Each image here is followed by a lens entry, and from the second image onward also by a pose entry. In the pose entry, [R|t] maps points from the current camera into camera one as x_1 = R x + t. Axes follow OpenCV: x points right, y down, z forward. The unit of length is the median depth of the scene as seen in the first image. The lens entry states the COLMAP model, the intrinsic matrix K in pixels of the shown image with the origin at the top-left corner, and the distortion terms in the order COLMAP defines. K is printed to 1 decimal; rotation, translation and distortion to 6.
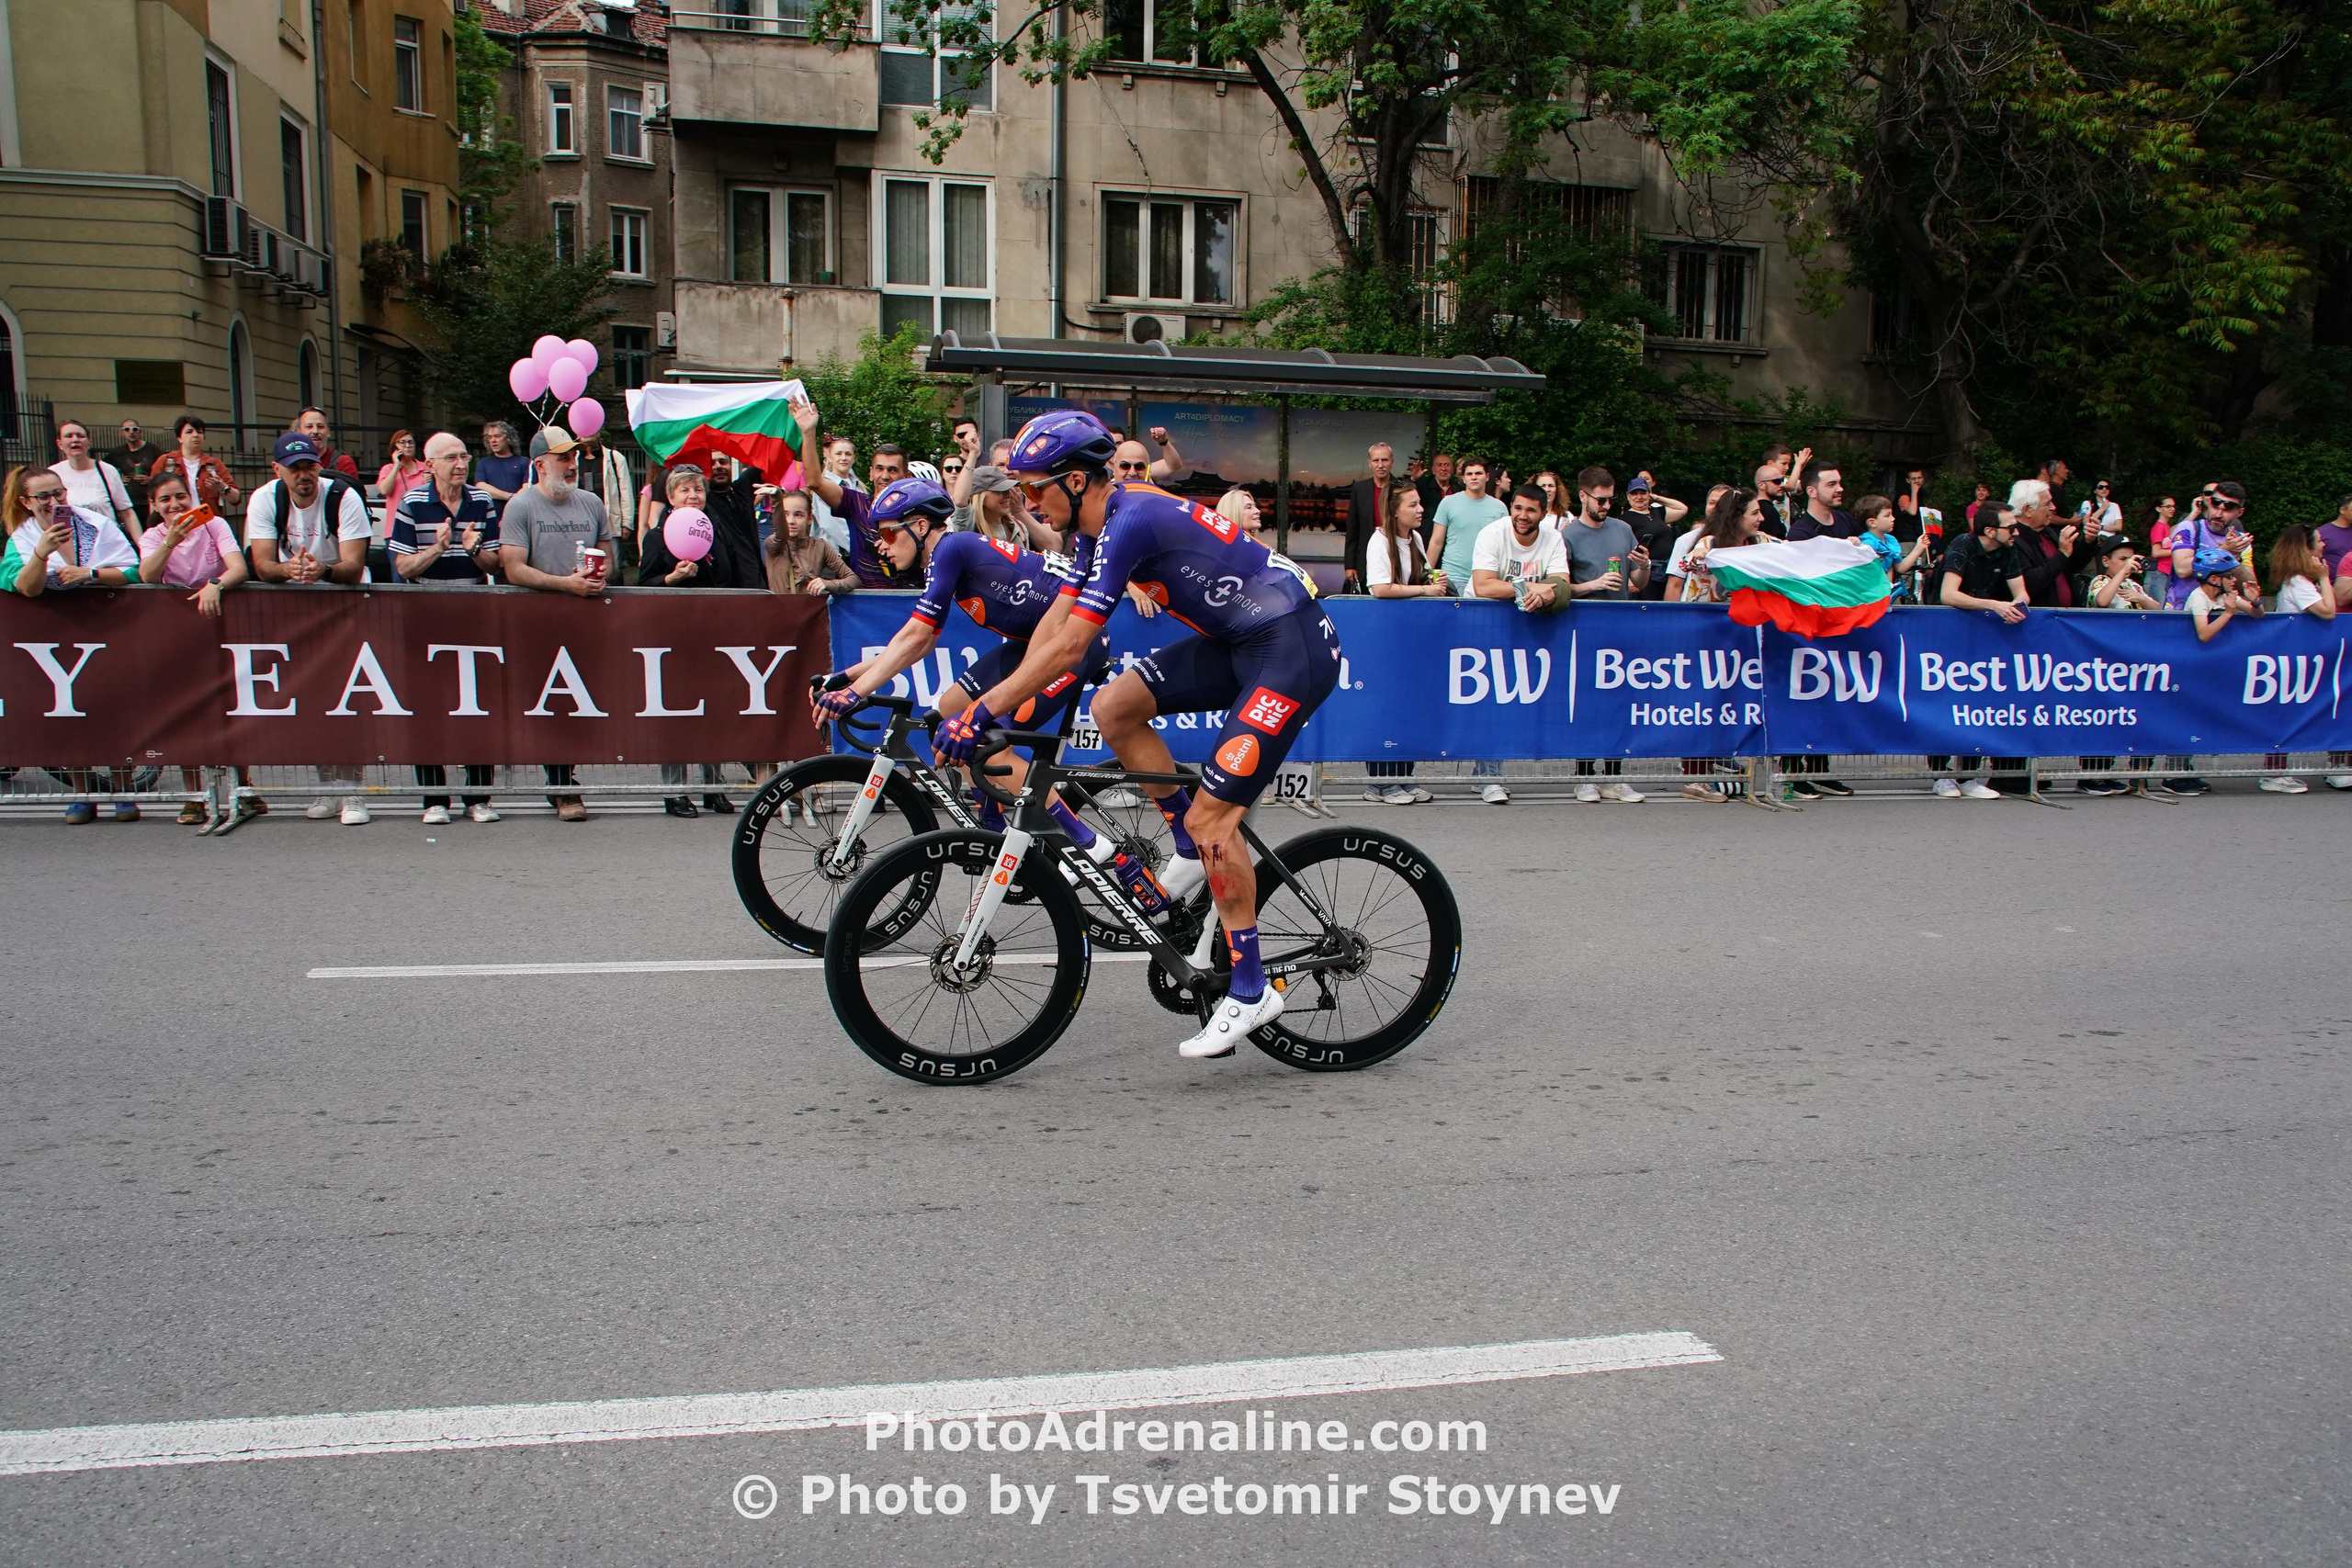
lens RADIAL K [[1918.9, 0, 1172.6], [0, 1918.9, 775.0], [0, 0, 1]] dist [-0.102447, 0.081786]
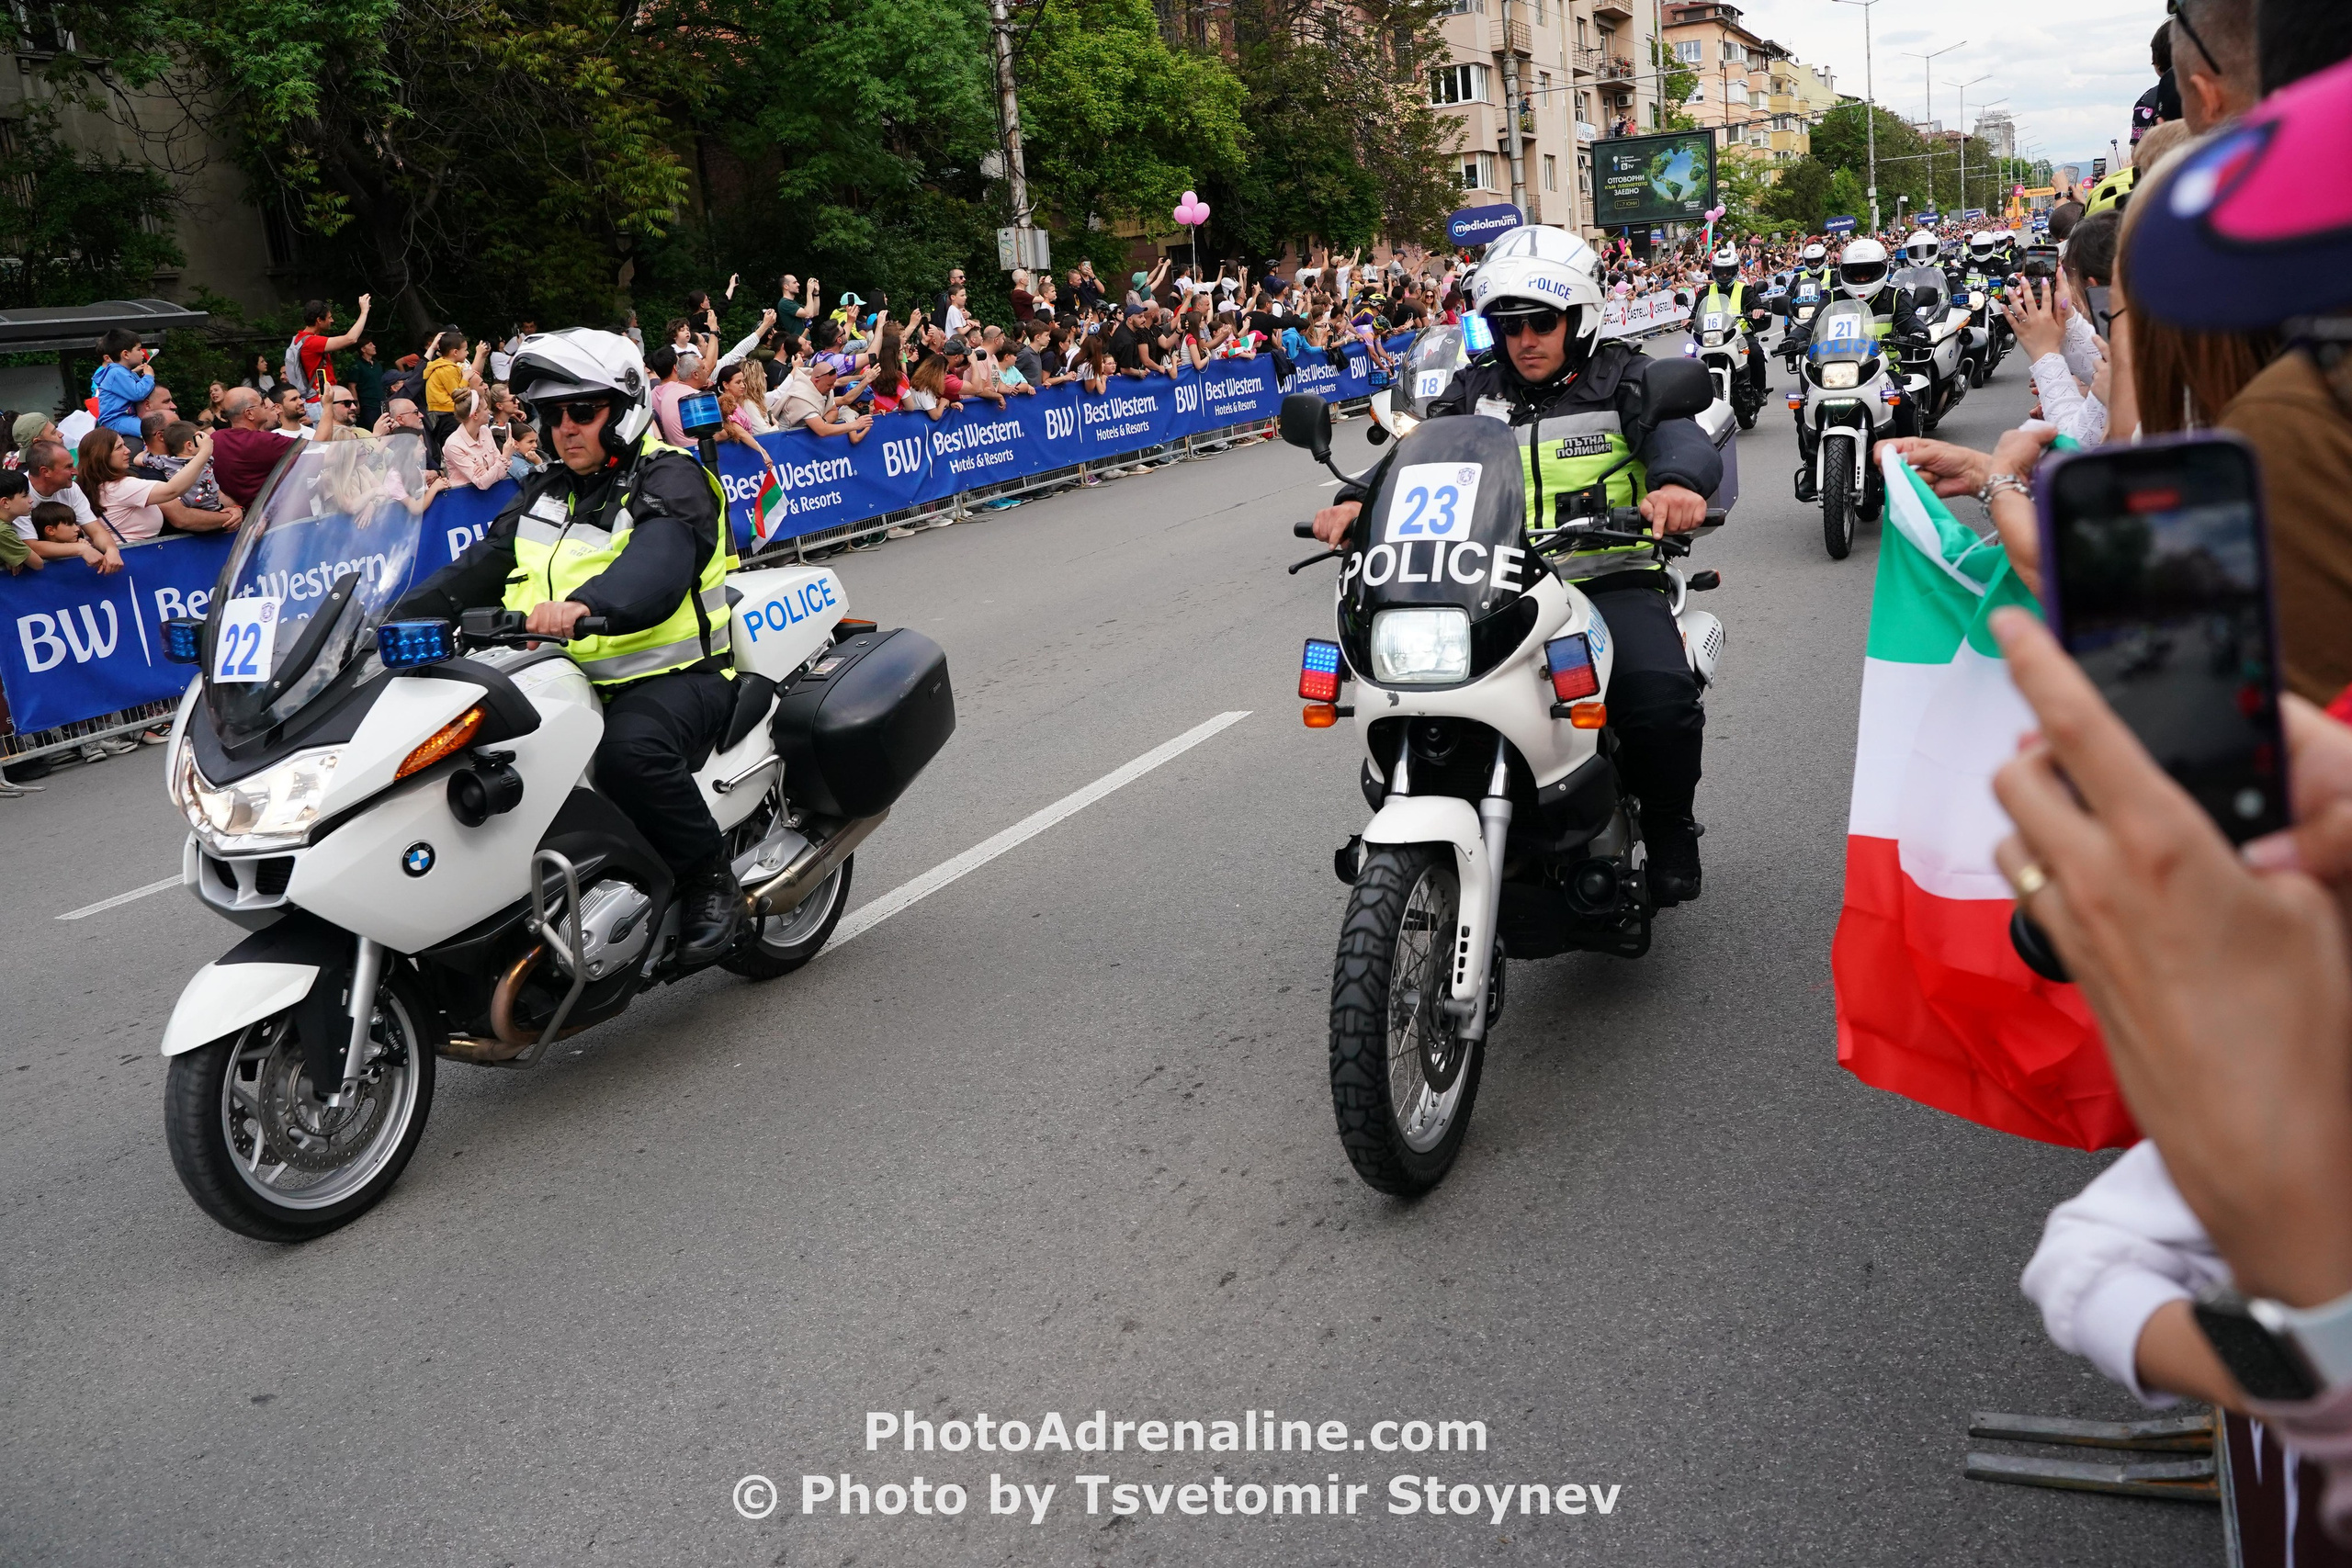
lens RADIAL K [[1891.2, 0, 1182.6], [0, 1891.2, 786.0], [0, 0, 1]] dist [-0.098666, 0.067760]
pose [[0.613997, -0.275116, 0.739810, -0.484144], [0.227301, 0.959213, 0.168060, -0.001074], [-0.755872, 0.064972, 0.651488, -0.131030]]
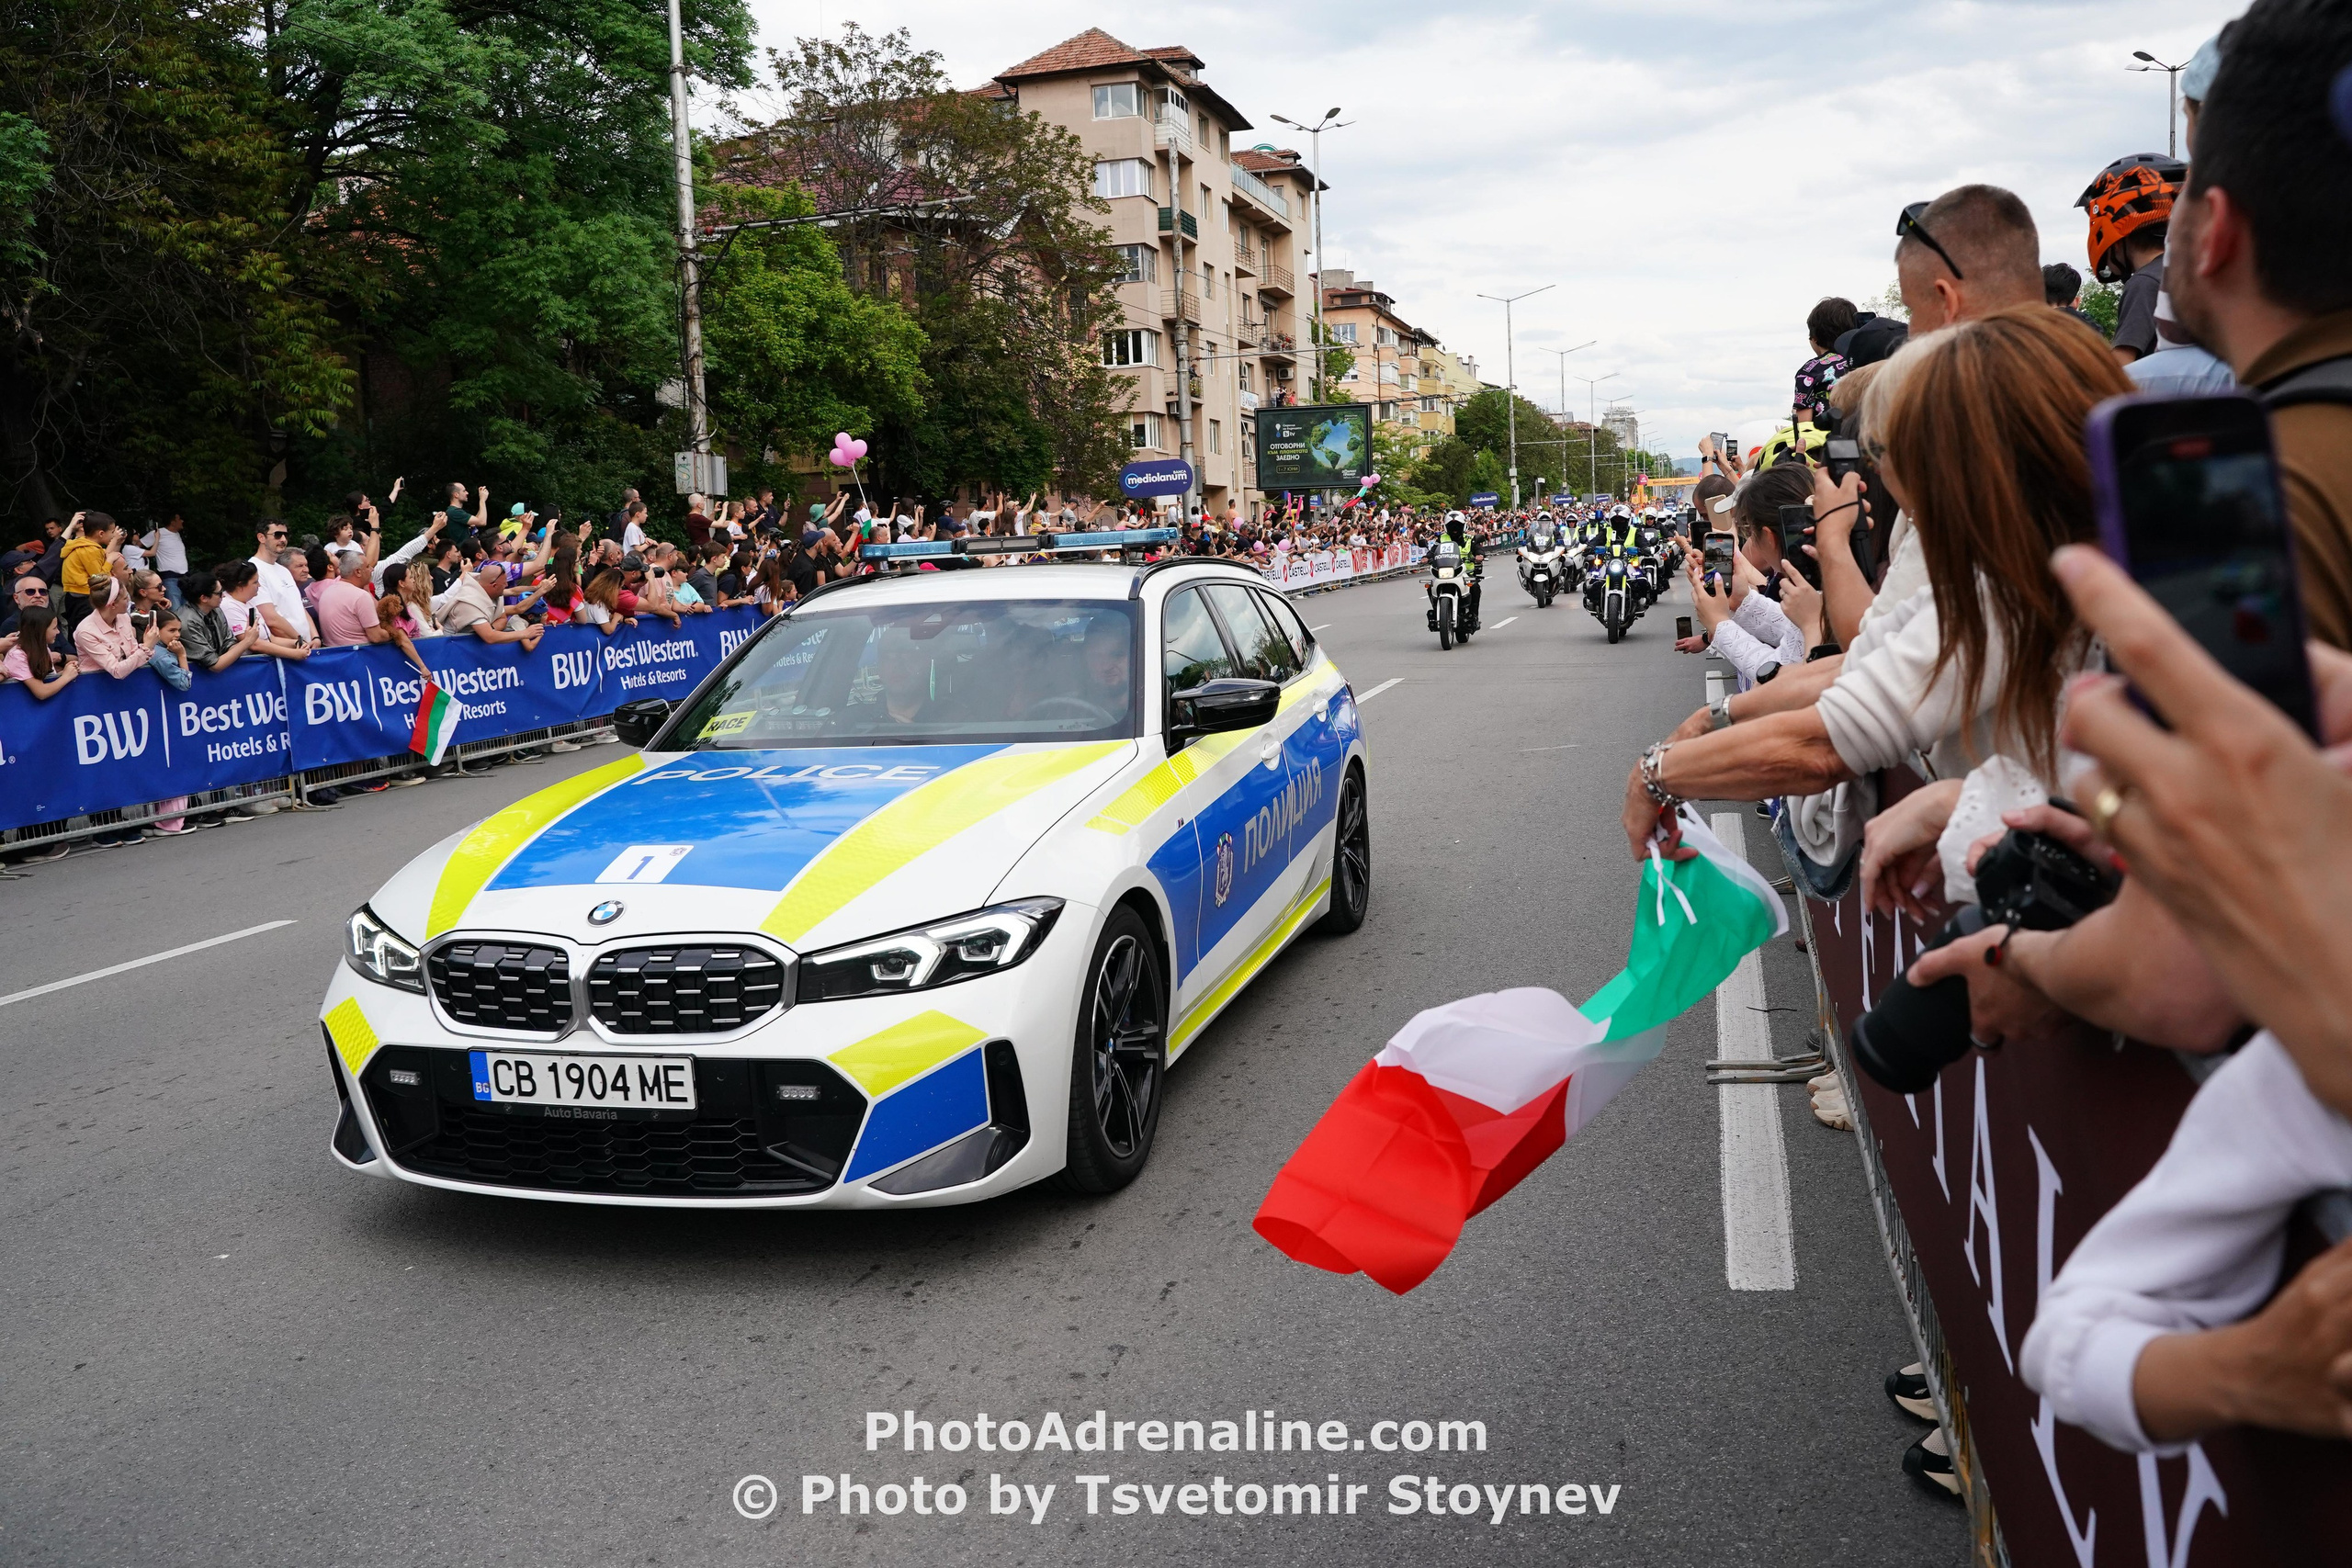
lens RADIAL K [[1895.2, 0, 1173.0], [0, 1895.2, 801.9], [0, 0, 1]] dist [-0.100843, 0.075969]
pose [[0.477044, -0.165722, 0.863114, -0.491062], [0.182871, 0.979284, 0.086954, 0.008370], [-0.859643, 0.116358, 0.497468, -0.114369]]
